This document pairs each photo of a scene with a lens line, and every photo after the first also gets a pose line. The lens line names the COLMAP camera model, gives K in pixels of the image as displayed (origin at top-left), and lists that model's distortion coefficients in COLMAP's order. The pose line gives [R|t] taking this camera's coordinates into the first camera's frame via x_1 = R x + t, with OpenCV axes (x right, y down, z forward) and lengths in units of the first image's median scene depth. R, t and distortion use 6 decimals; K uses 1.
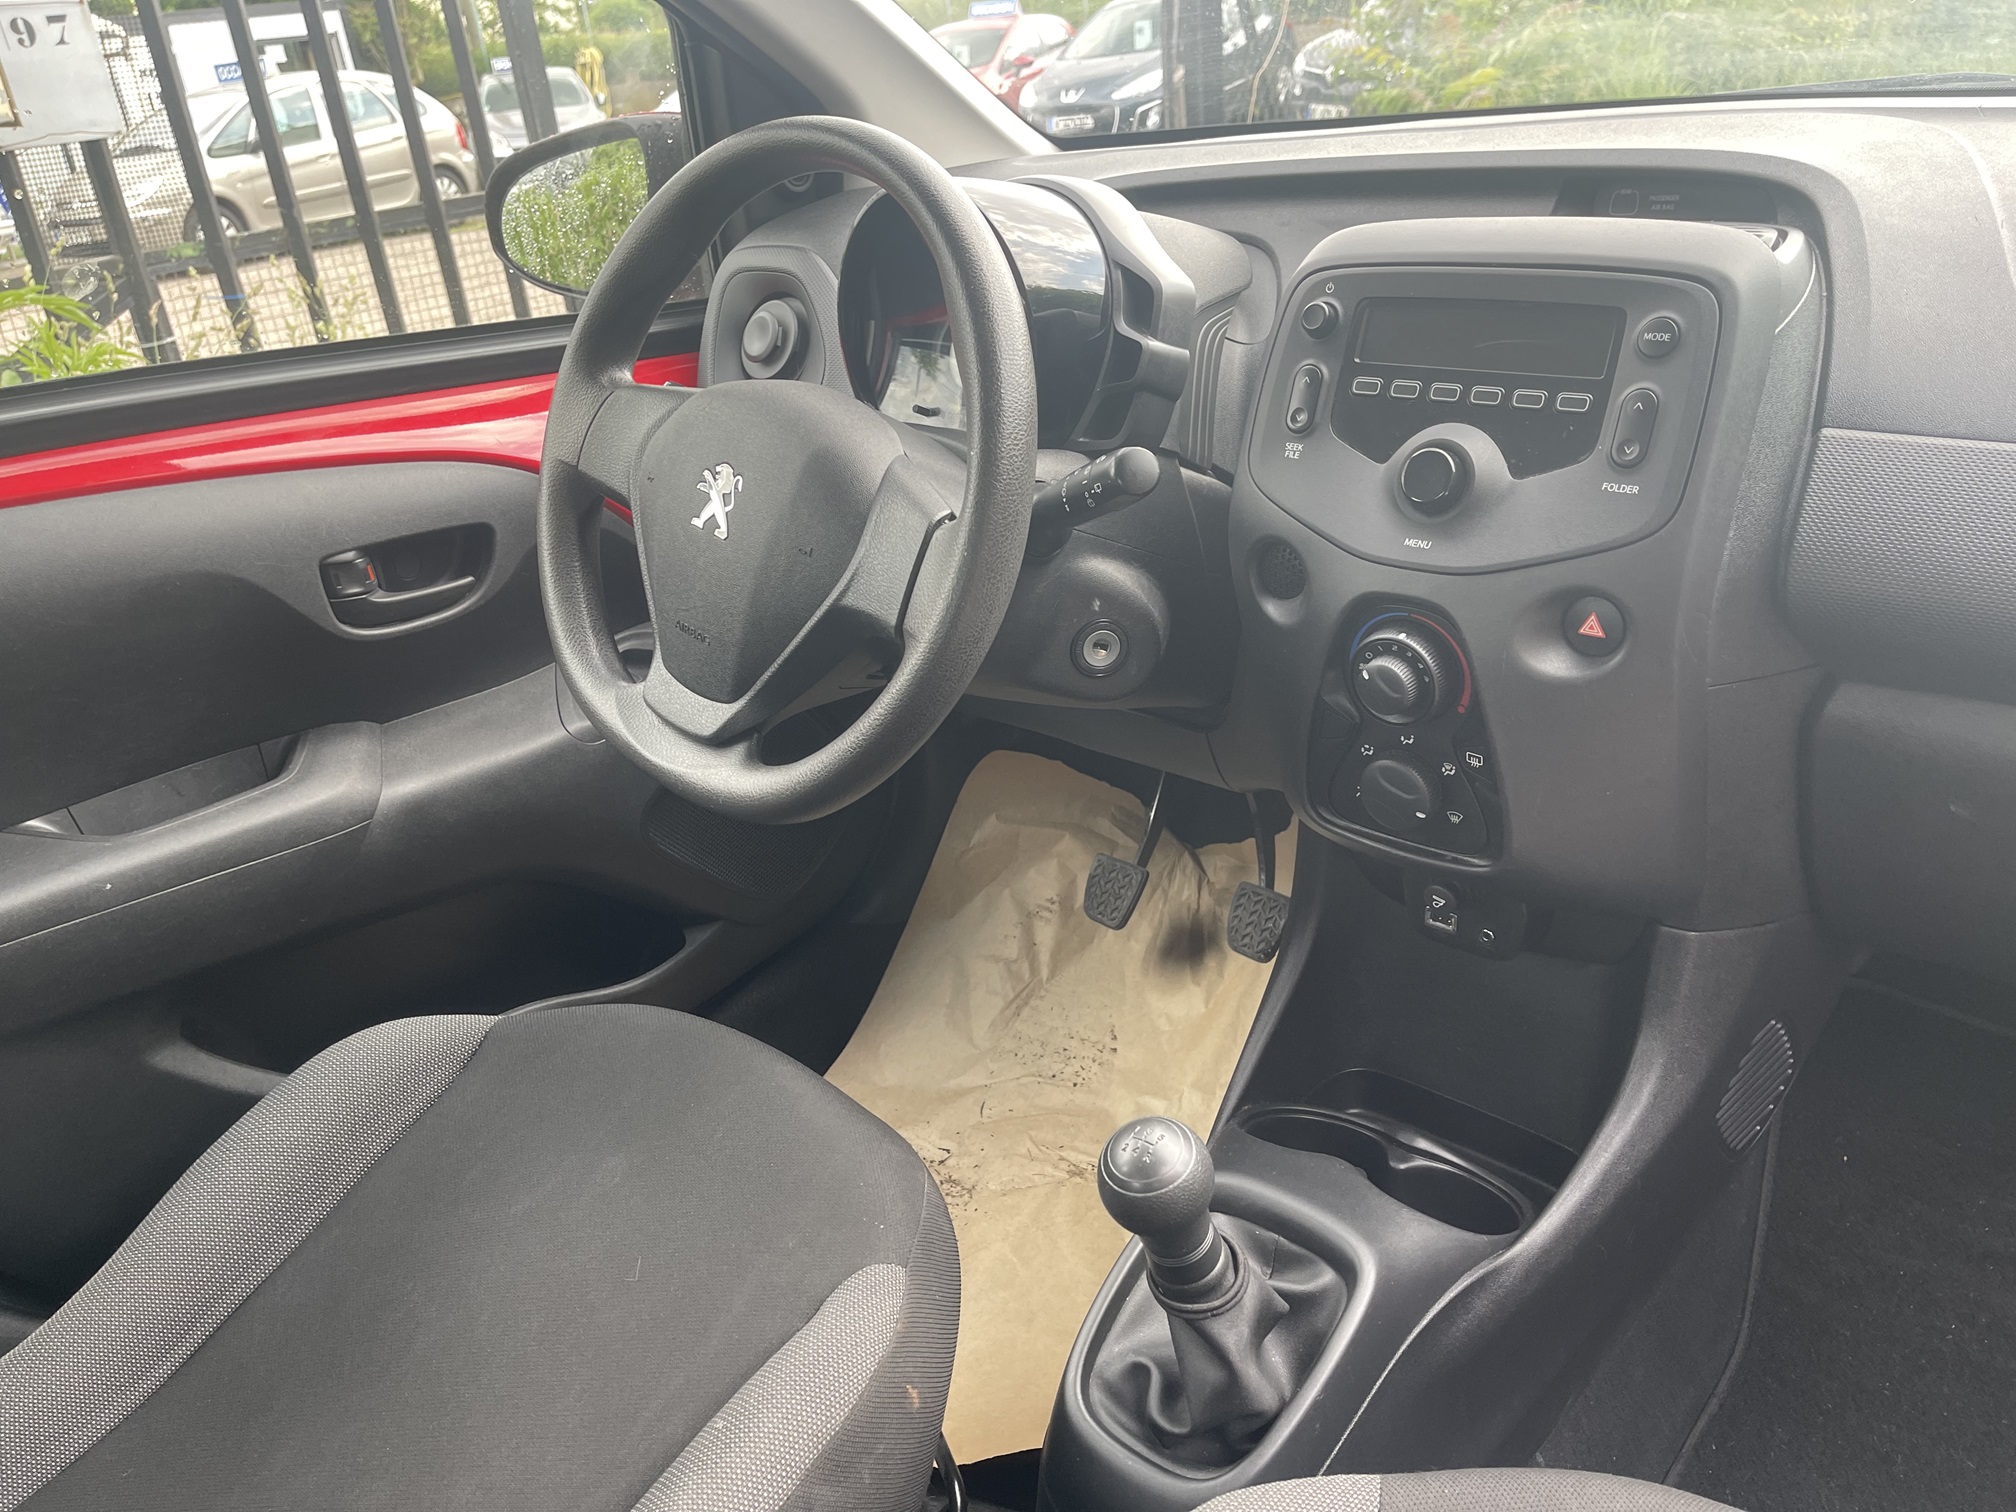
lens RADIAL K [[1510.4, 0, 997.7], [0, 1510.4, 764.1], [0, 0, 1]] dist [0.050790, -0.062099]
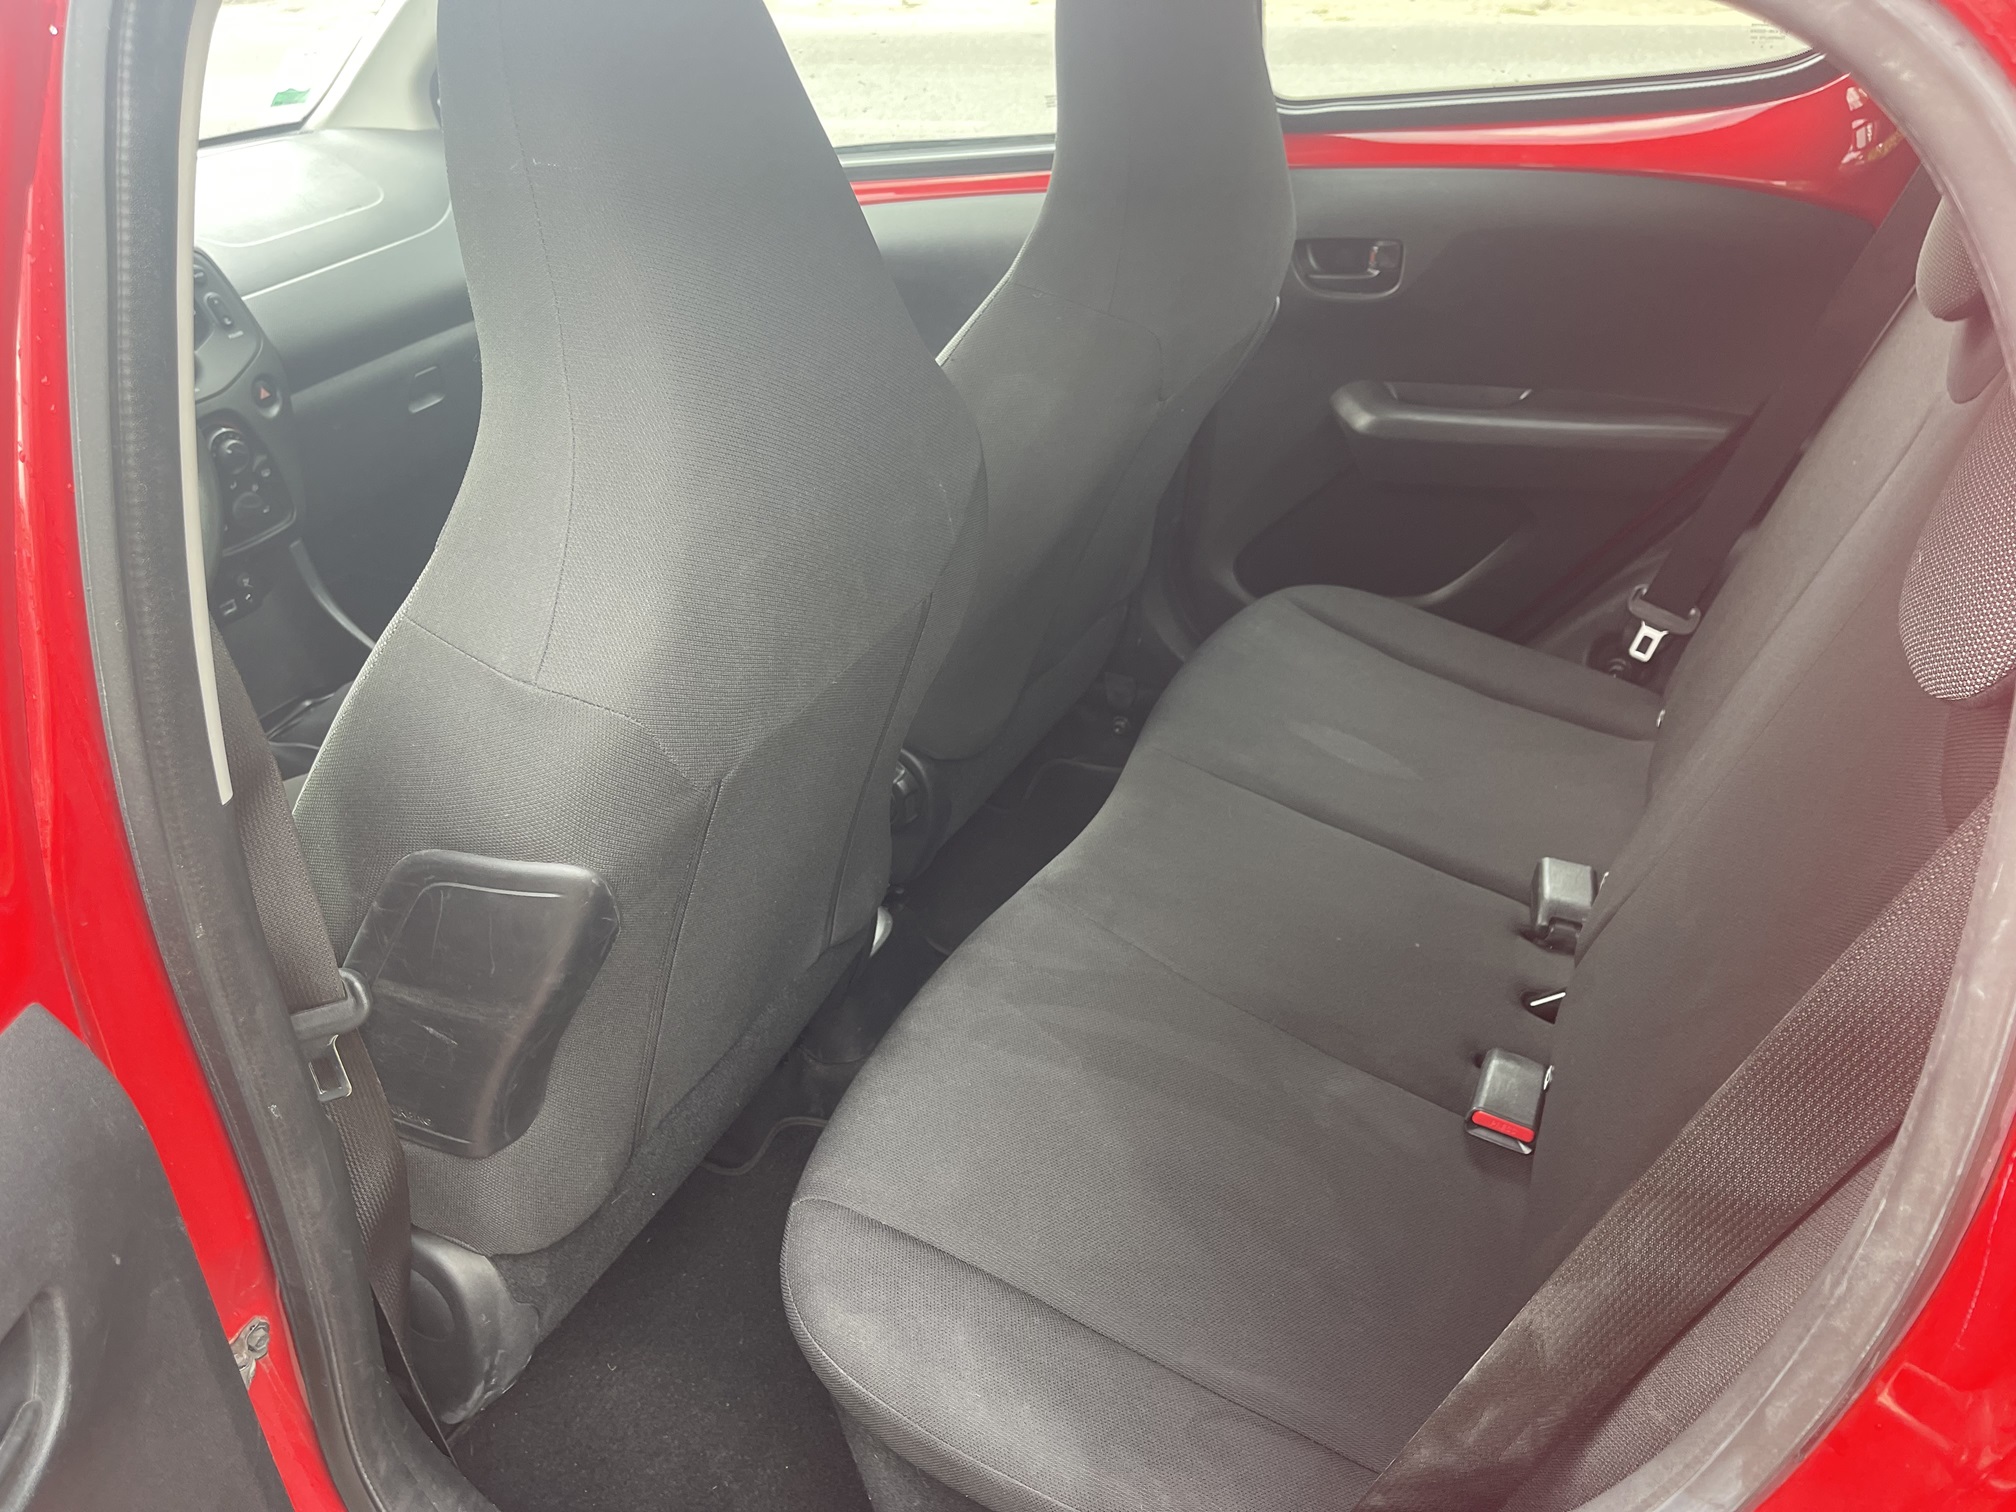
lens RADIAL K [[1510.4, 0, 997.7], [0, 1510.4, 764.1], [0, 0, 1]] dist [0.050790, -0.062099]
pose [[-0.240007, -0.420640, 0.874905, -2.017222], [0.518385, 0.706462, 0.481860, -0.213200], [-0.820776, 0.569187, 0.048498, 0.256166]]
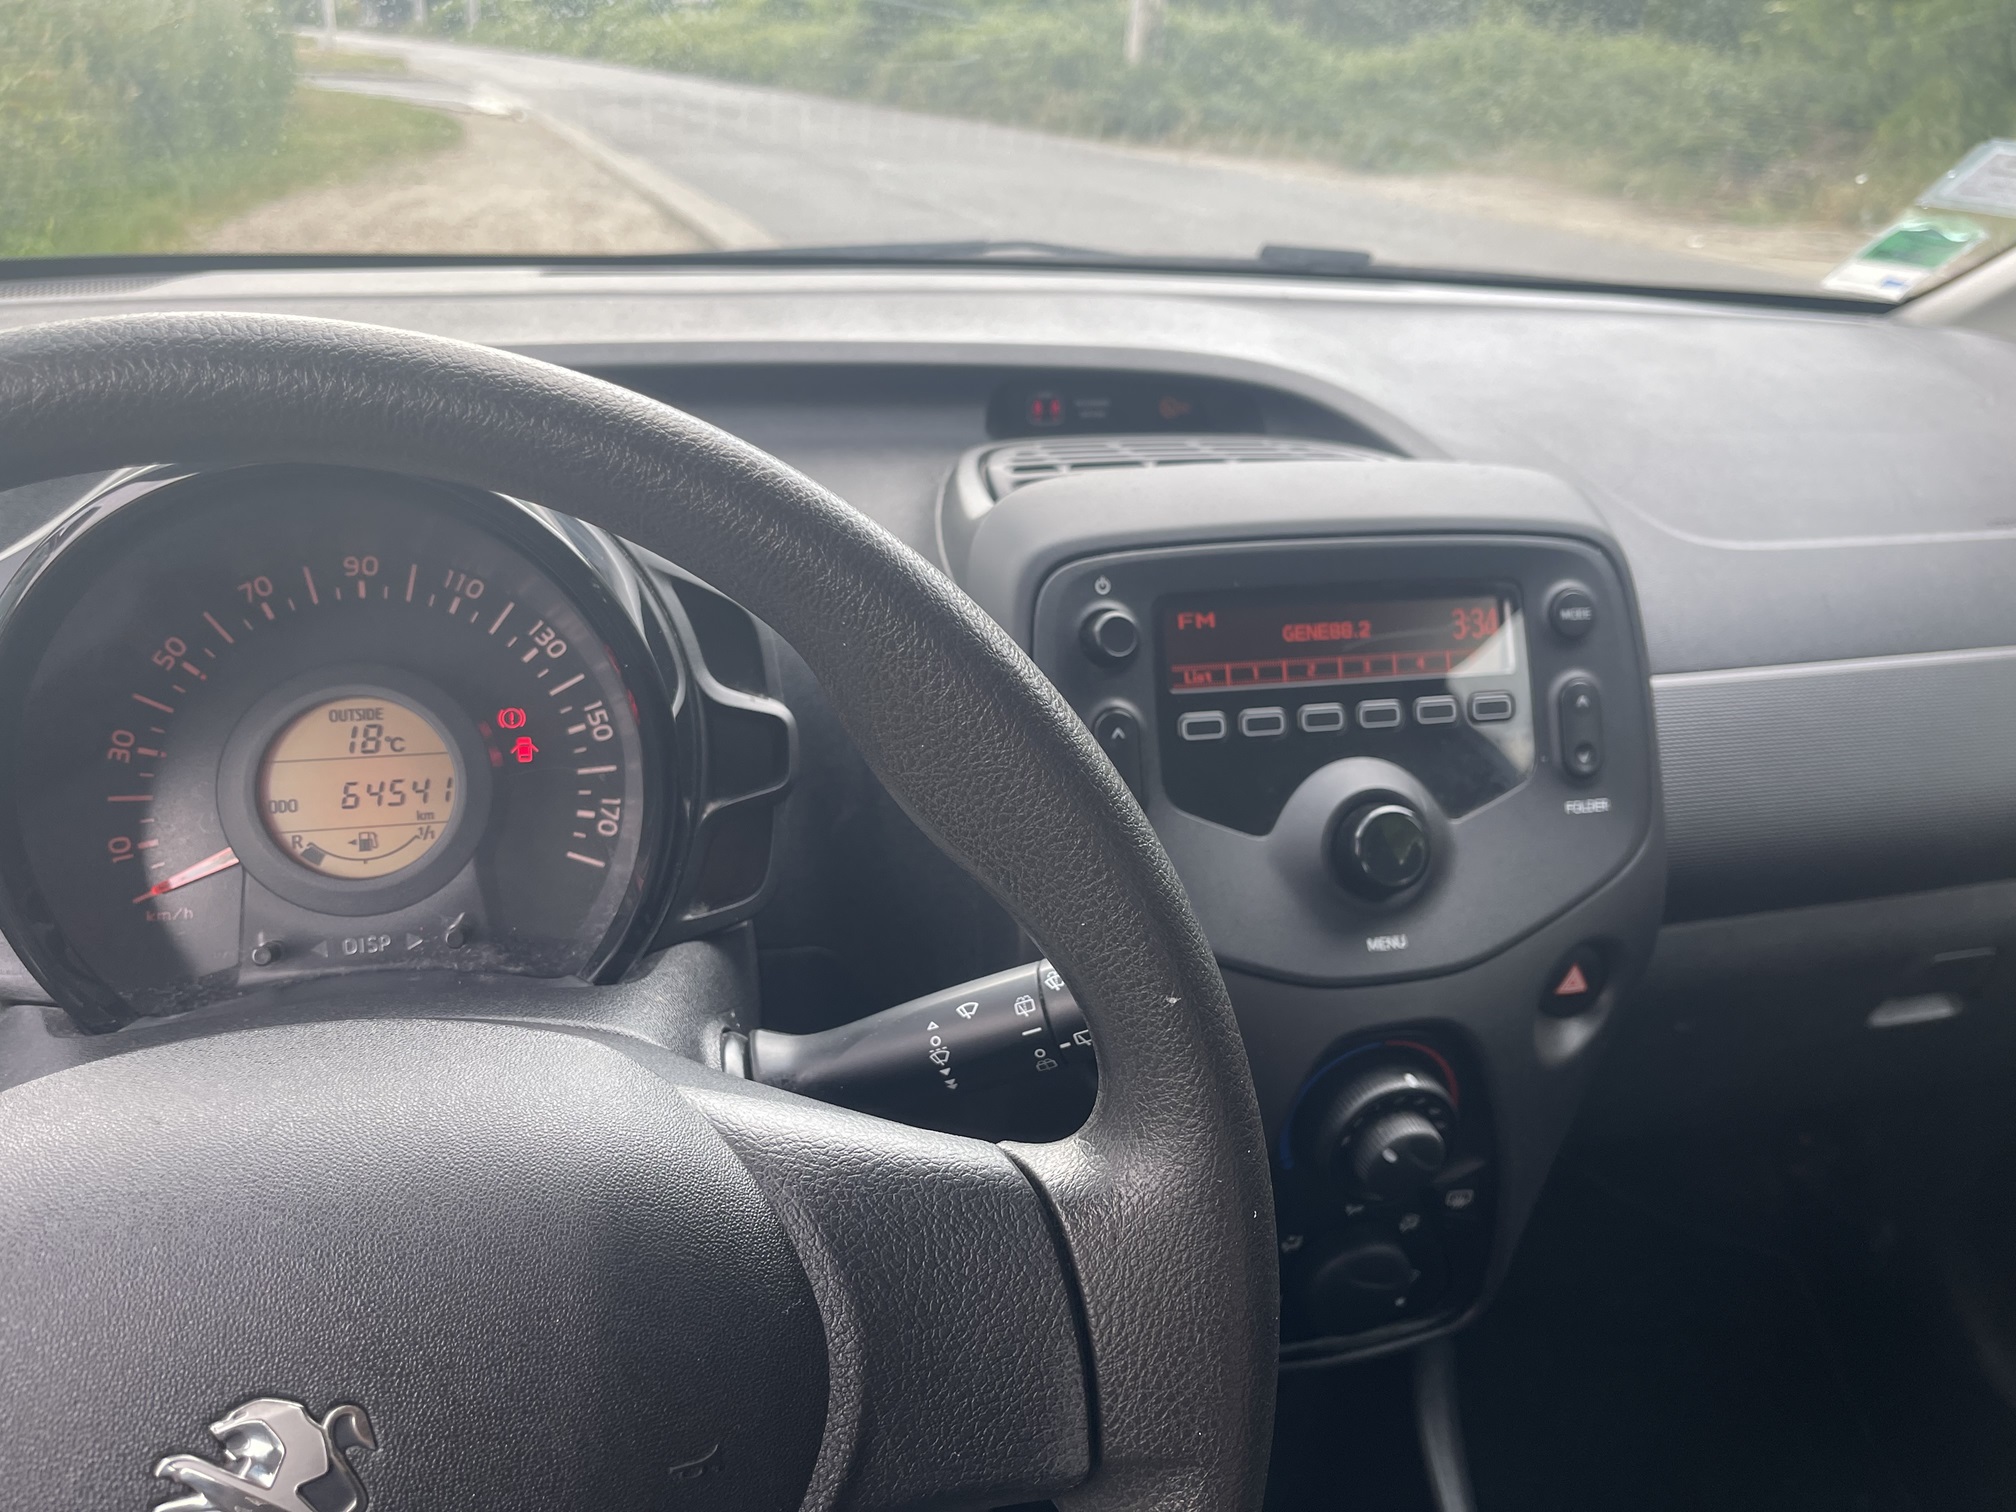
lens RADIAL K [[1527.2, 0, 1016.3], [0, 1527.2, 747.8], [0, 0, 1]] dist [0.000862, -0.004944]
pose [[0.526716, -0.224944, 0.819738, -0.331603], [0.287111, 0.954756, 0.077513, -0.315221], [-0.800086, 0.194528, 0.567470, 0.703298]]
